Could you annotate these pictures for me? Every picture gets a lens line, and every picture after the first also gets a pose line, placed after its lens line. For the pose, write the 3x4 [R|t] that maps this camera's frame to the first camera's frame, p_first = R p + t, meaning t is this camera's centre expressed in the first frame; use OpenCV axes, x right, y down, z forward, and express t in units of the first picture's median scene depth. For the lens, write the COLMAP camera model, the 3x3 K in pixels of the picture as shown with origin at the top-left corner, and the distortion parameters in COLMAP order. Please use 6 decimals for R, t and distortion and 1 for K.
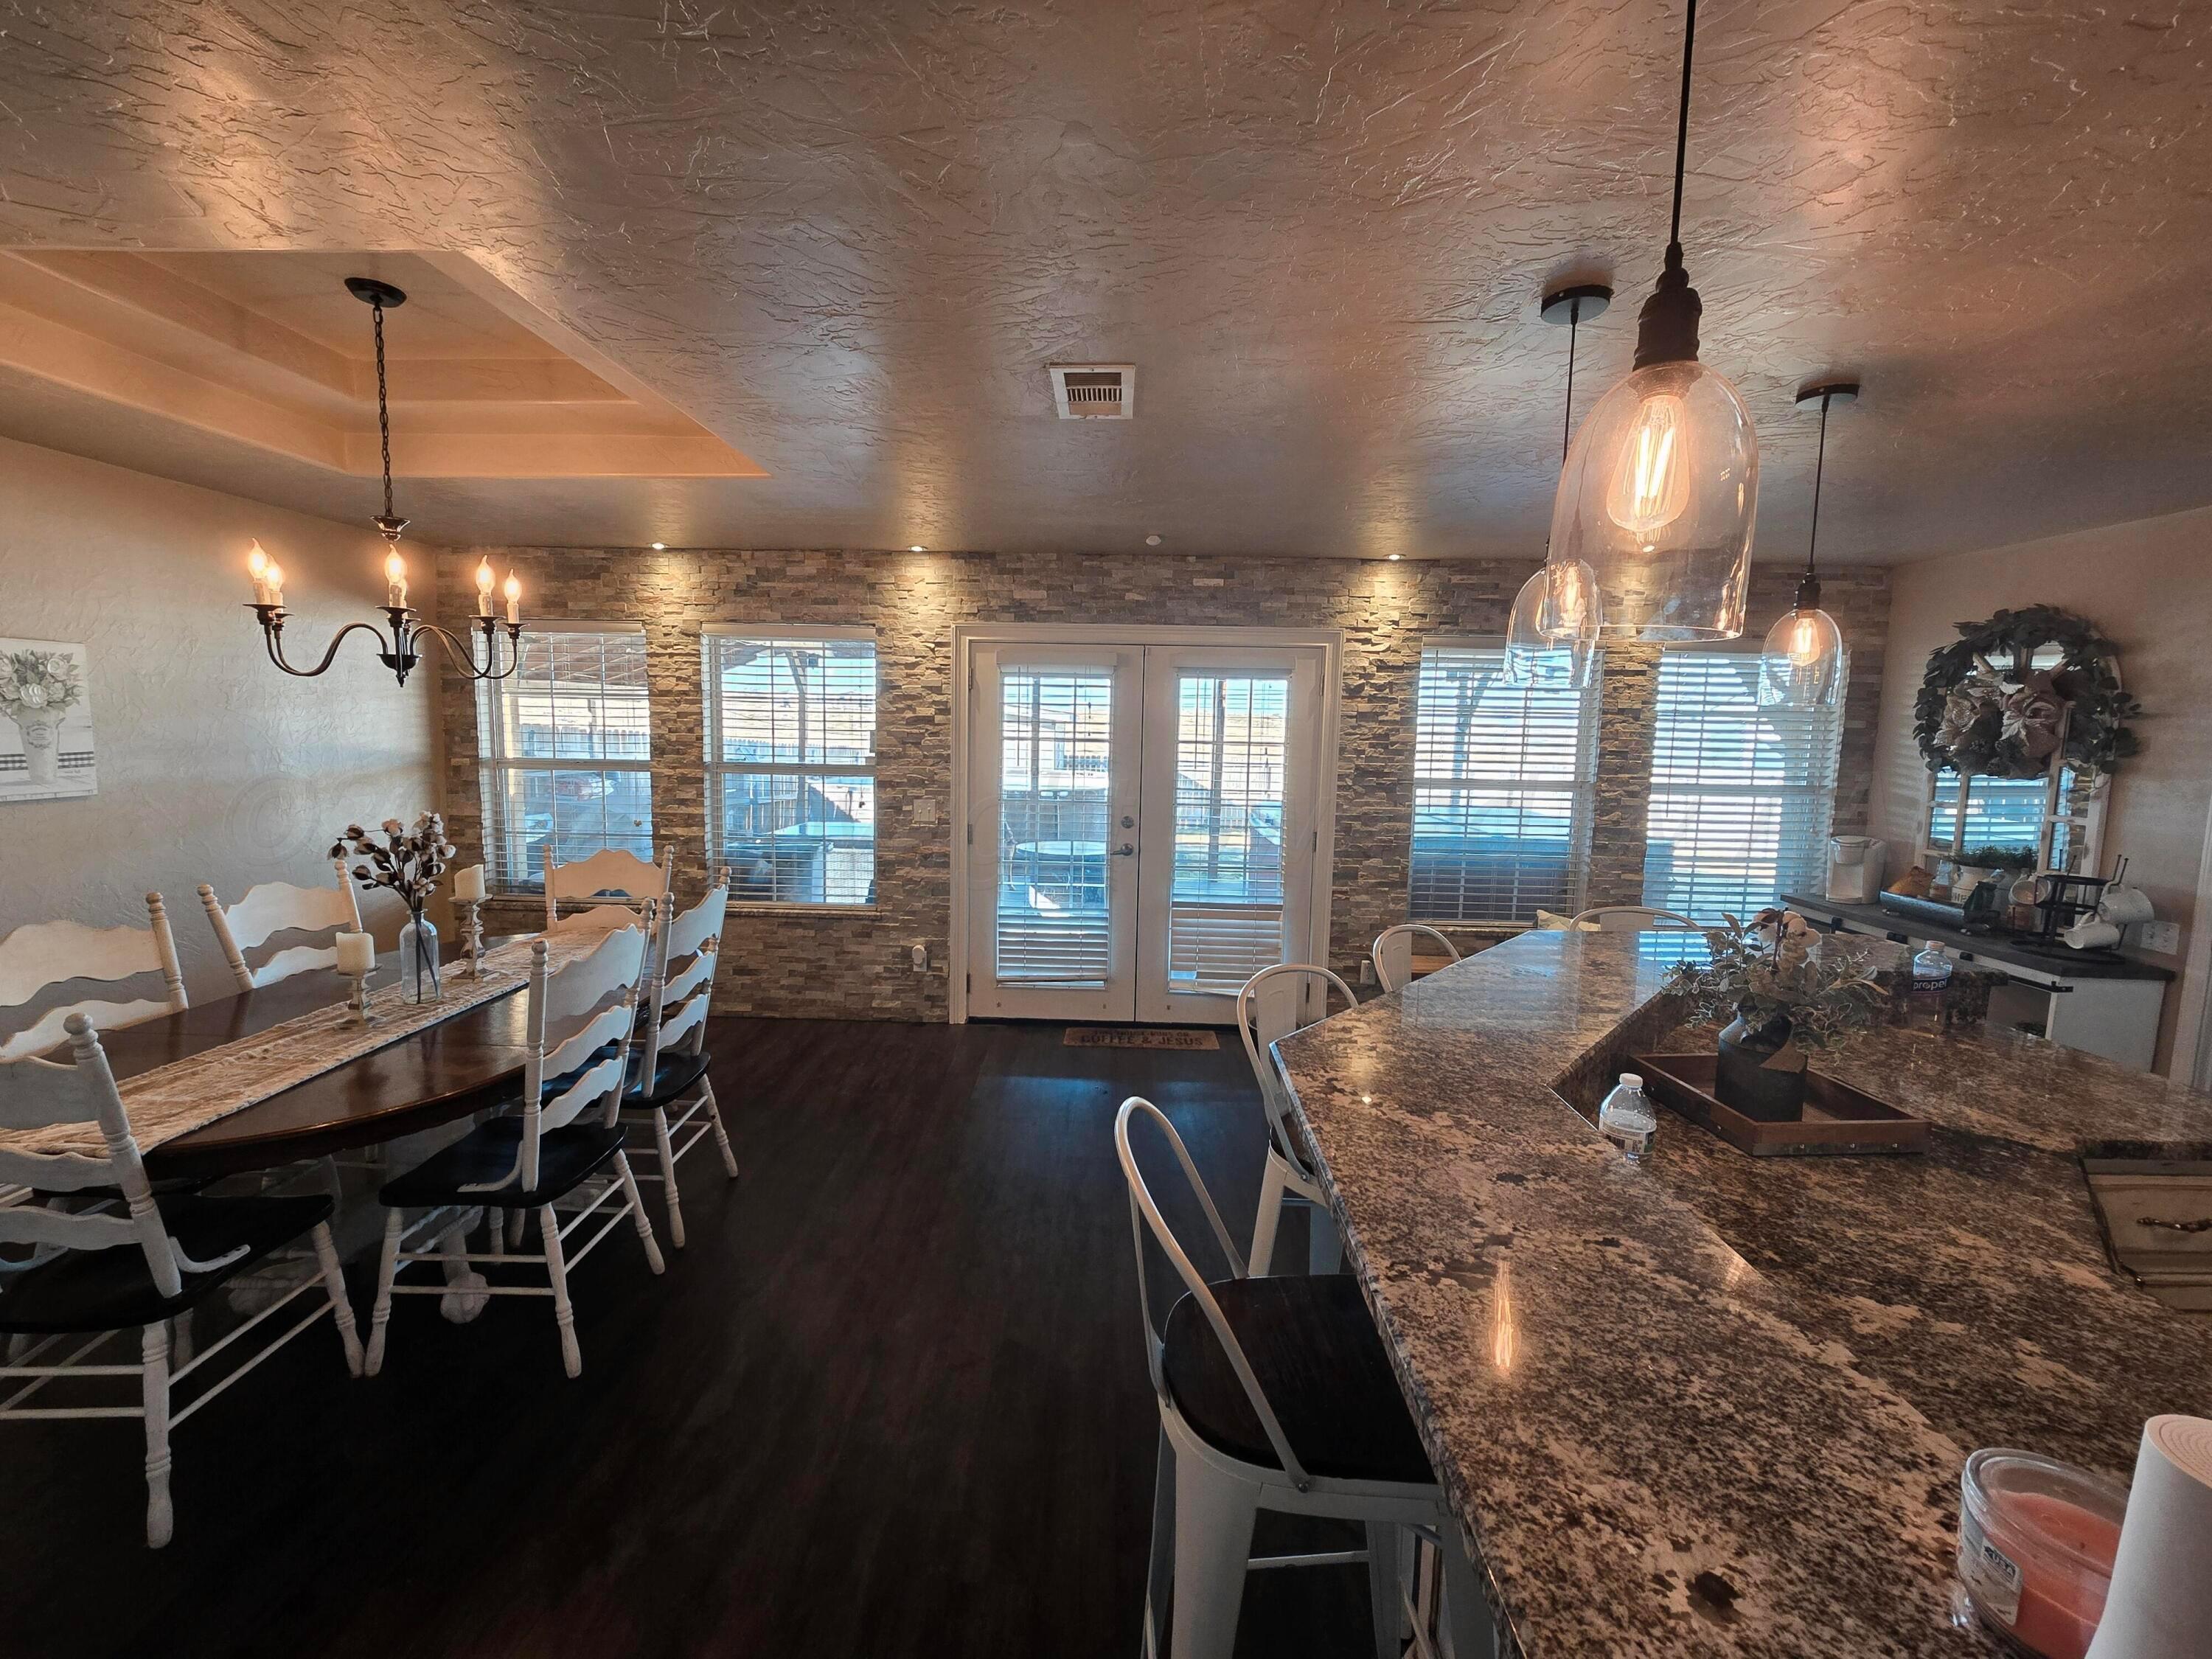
lens RADIAL K [[894.6, 0, 1069.5], [0, 894.6, 814.2], [0, 0, 1]] dist [-0.001554, -0.000150]
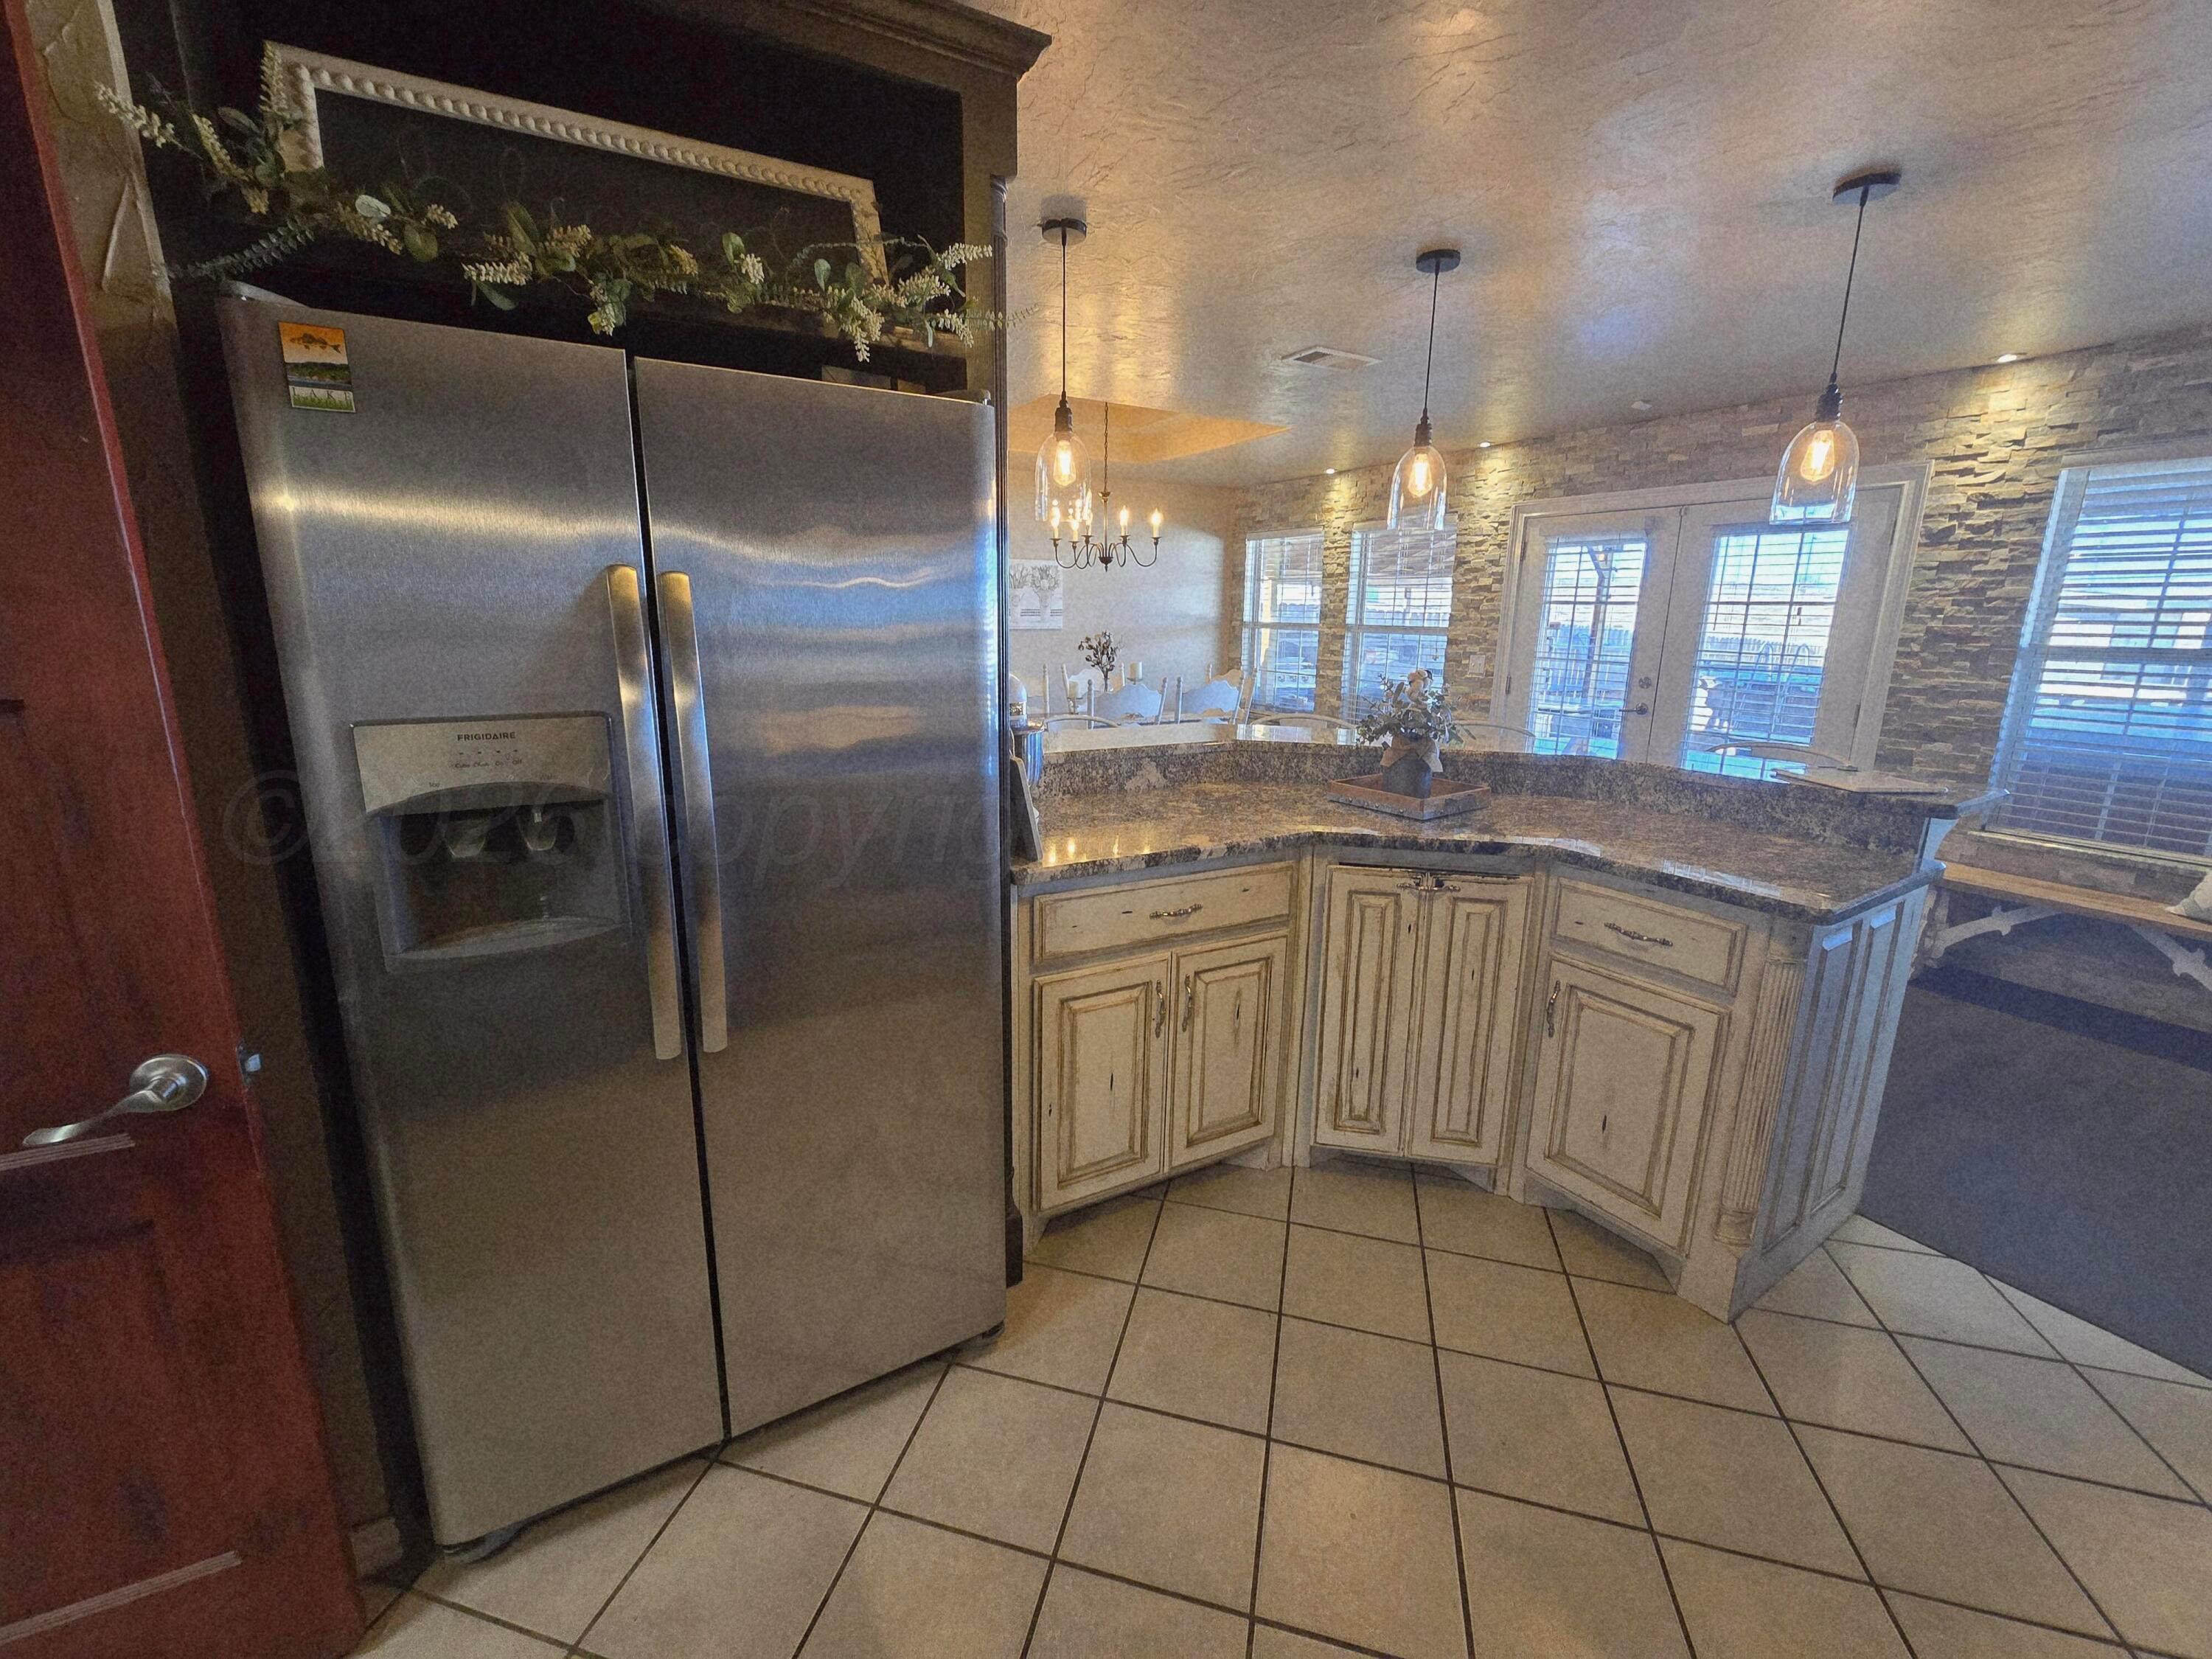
lens RADIAL K [[903.6, 0, 1104.9], [0, 903.6, 818.6], [0, 0, 1]] dist [-0.001817, 0.000163]
pose [[0.532565, 0.178555, -0.827341, 0.641980], [-0.088783, 0.983887, 0.155190, 0.058602], [0.841720, -0.009195, 0.539837, -0.104684]]
